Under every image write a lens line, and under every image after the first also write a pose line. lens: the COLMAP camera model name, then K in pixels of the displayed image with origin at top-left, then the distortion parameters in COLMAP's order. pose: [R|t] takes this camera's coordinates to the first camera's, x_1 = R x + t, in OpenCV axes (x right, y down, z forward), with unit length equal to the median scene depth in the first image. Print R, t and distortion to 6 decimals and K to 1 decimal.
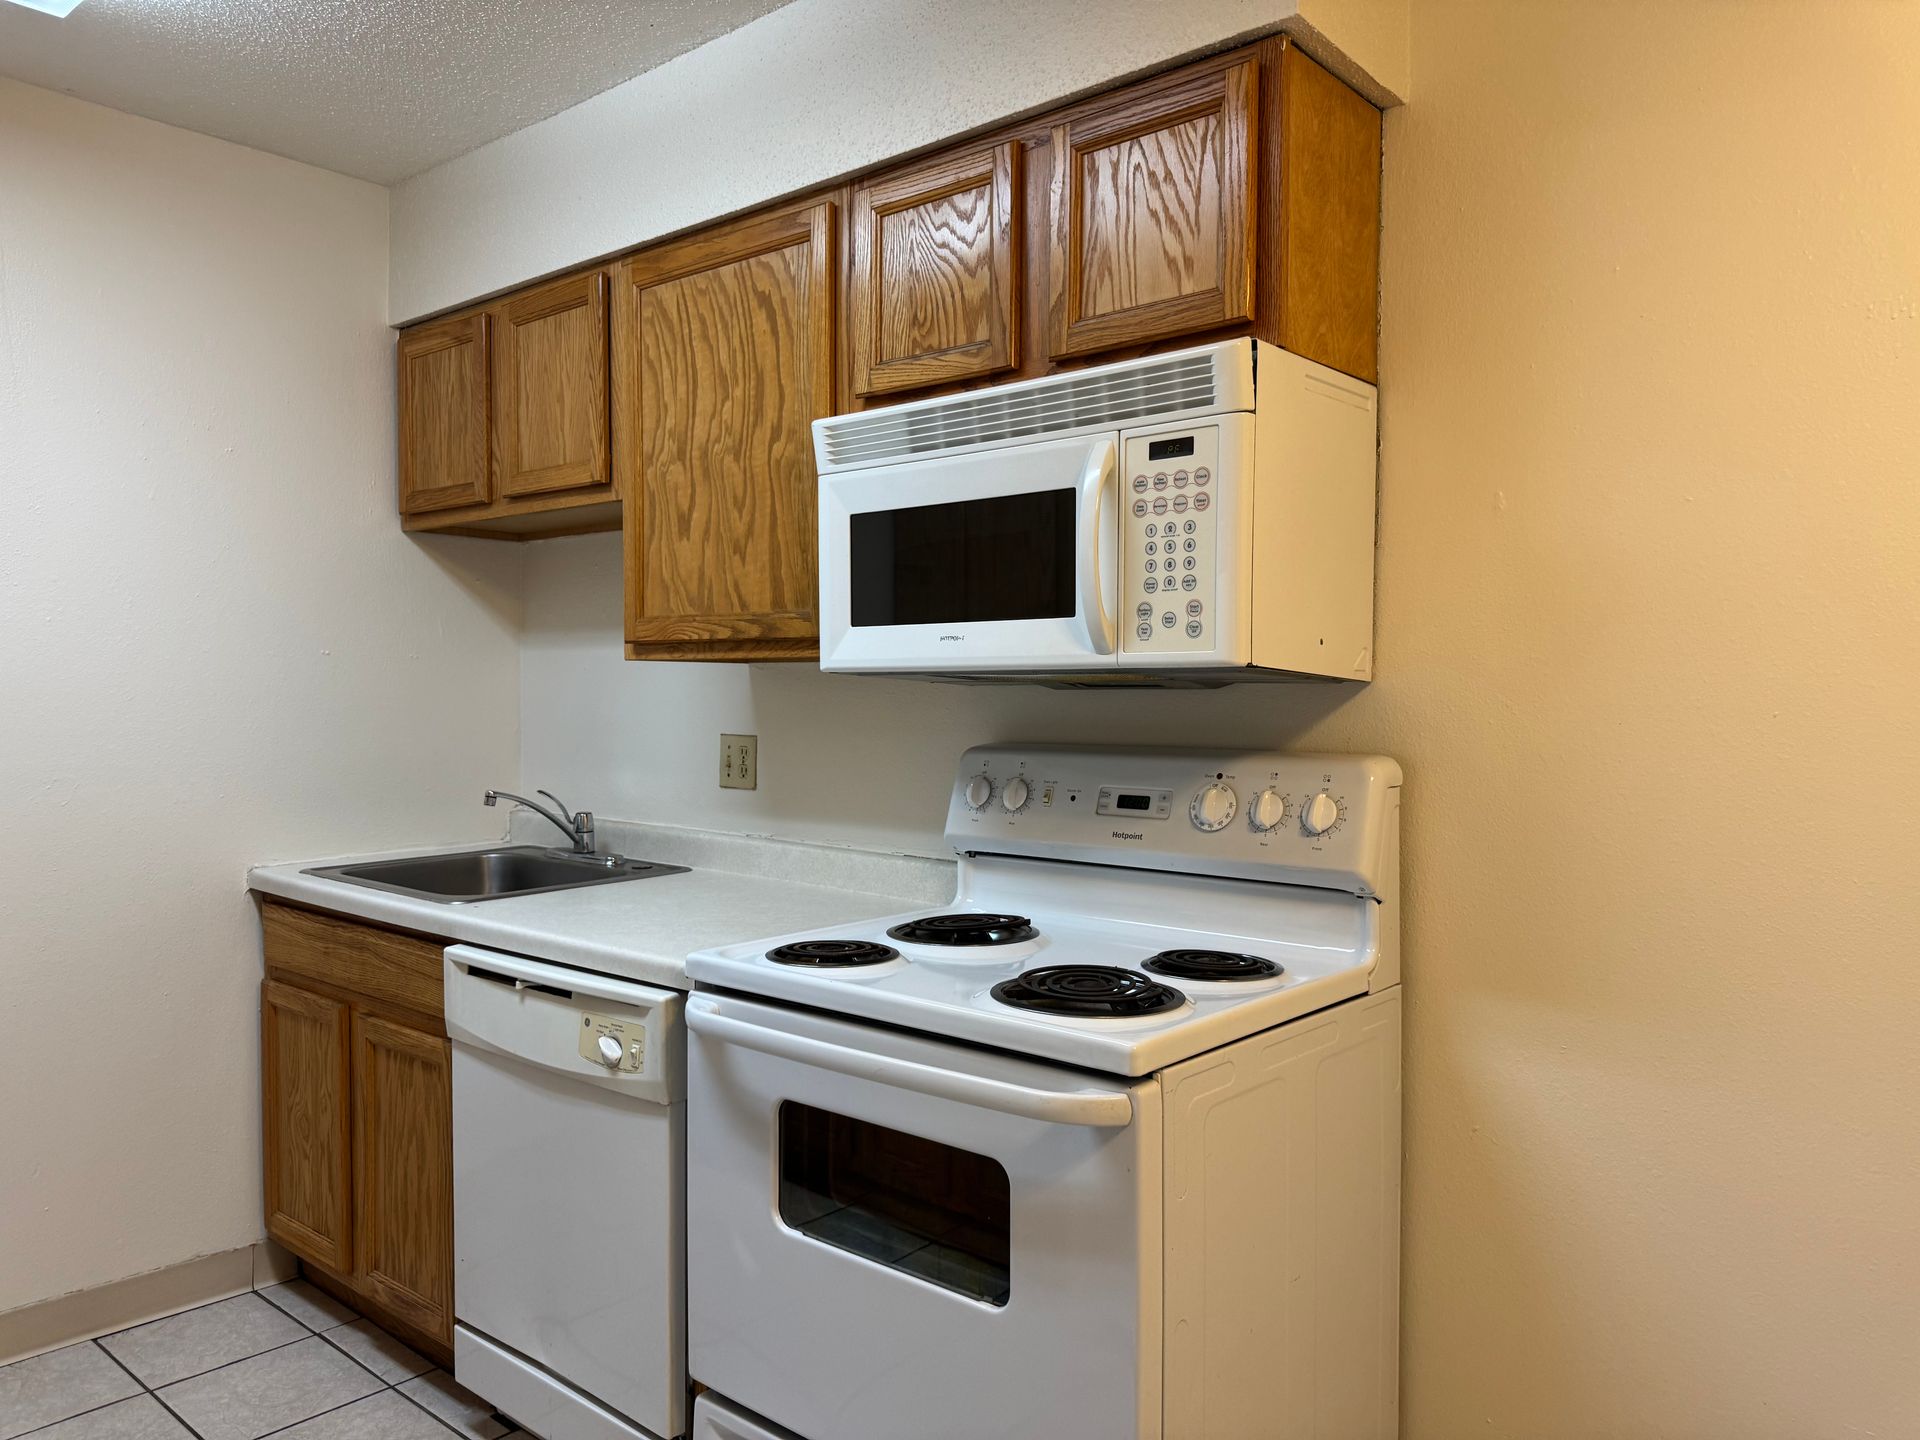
lens RADIAL K [[1369.6, 0, 963.5], [0, 1369.6, 726.4], [0, 0, 1]] dist [0.002327, -0.001140]
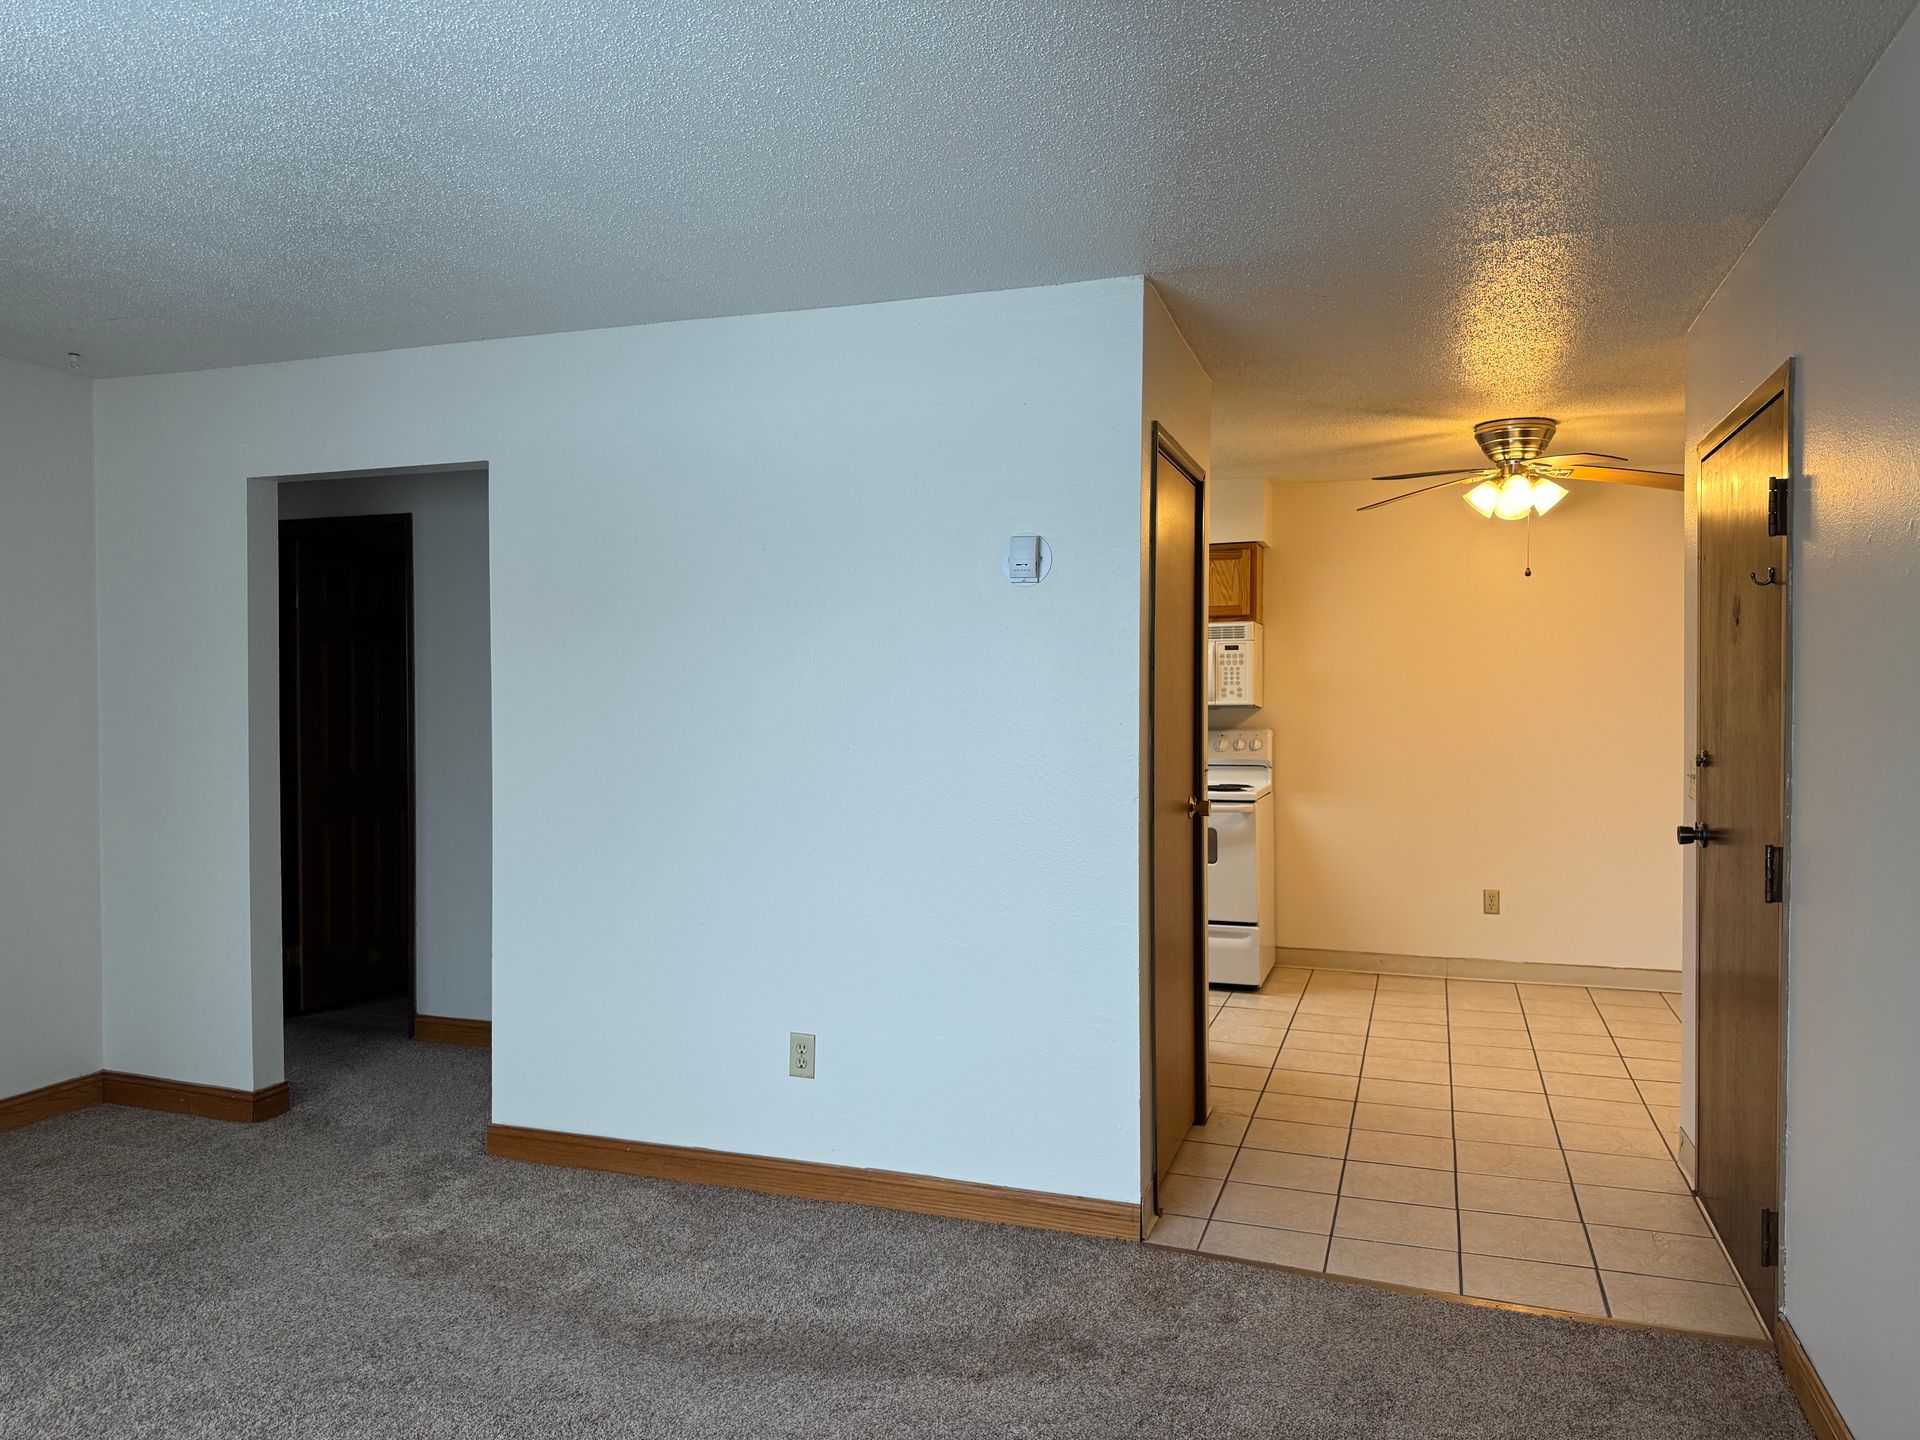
lens RADIAL K [[1369.6, 0, 955.9], [0, 1369.6, 714.3], [0, 0, 1]] dist [0.002327, -0.001140]
pose [[0.926584, -0.003393, 0.376073, -1.976287], [0.009769, 0.999839, -0.015048, 0.032160], [-0.375962, 0.017617, 0.926468, -2.222385]]
